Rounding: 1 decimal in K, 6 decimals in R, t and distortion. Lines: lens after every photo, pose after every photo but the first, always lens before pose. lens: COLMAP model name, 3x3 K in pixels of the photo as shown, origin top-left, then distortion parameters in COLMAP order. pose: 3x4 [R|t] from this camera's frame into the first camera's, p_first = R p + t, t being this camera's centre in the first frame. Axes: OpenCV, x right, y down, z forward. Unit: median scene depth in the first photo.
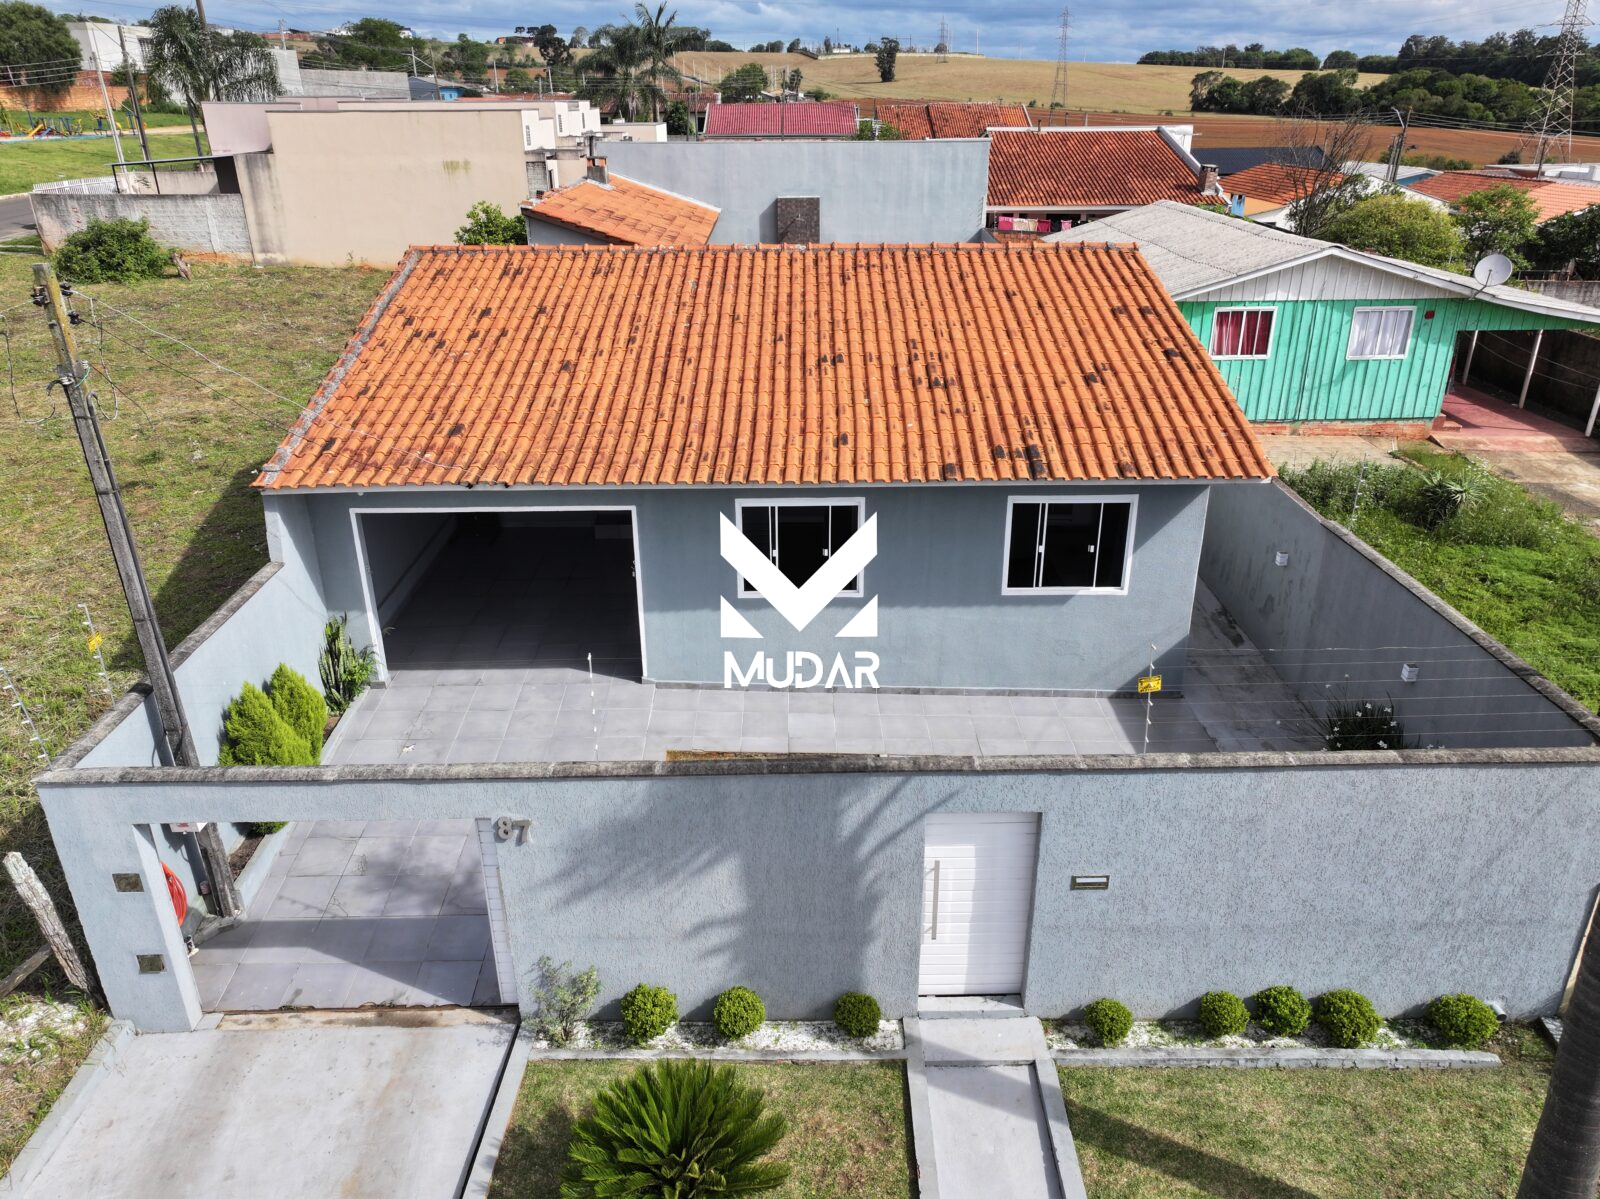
lens RADIAL K [[1127.8, 0, 802.7], [0, 1127.8, 601.2], [0, 0, 1]] dist [-0.007545, 0.019418]
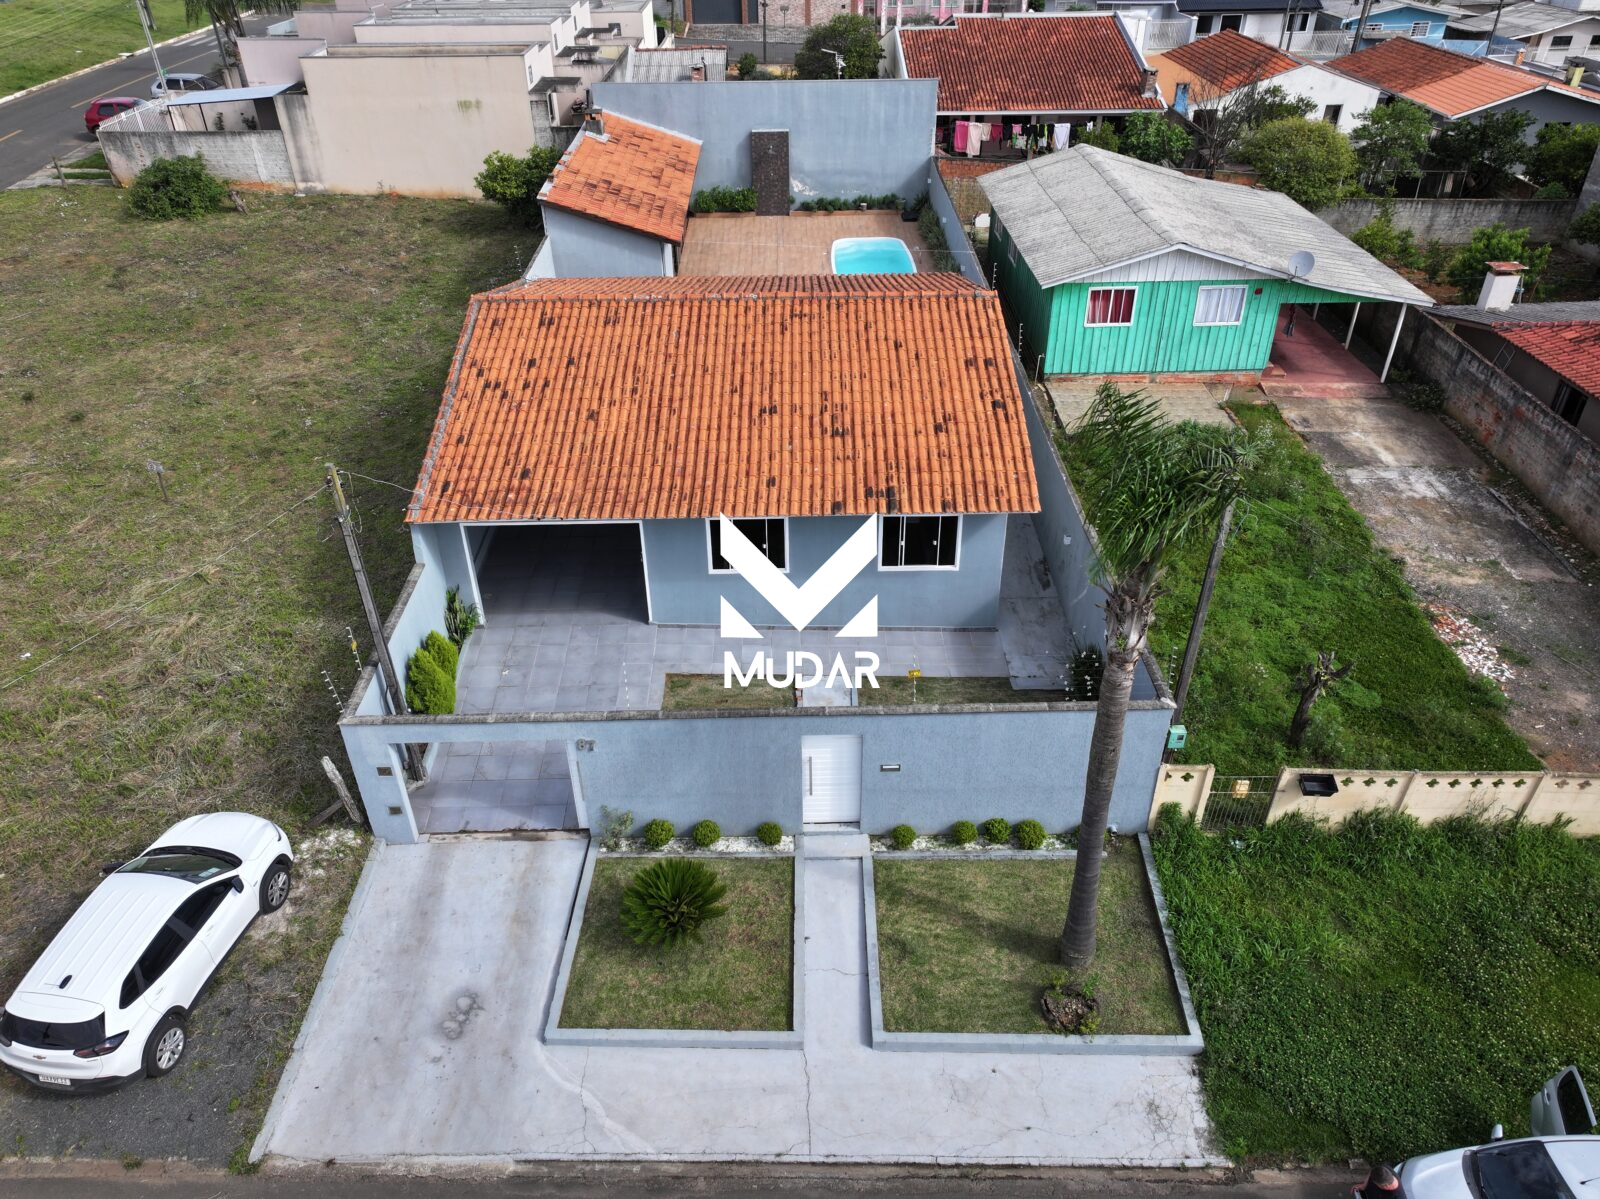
lens RADIAL K [[1127.8, 0, 802.1], [0, 1127.8, 603.2], [0, 0, 1]] dist [-0.007545, 0.019418]
pose [[0.999983, -0.005306, -0.002338, 0.075102], [0.005641, 0.983618, 0.180177, -0.244102], [0.001344, -0.180187, 0.983631, -0.543710]]
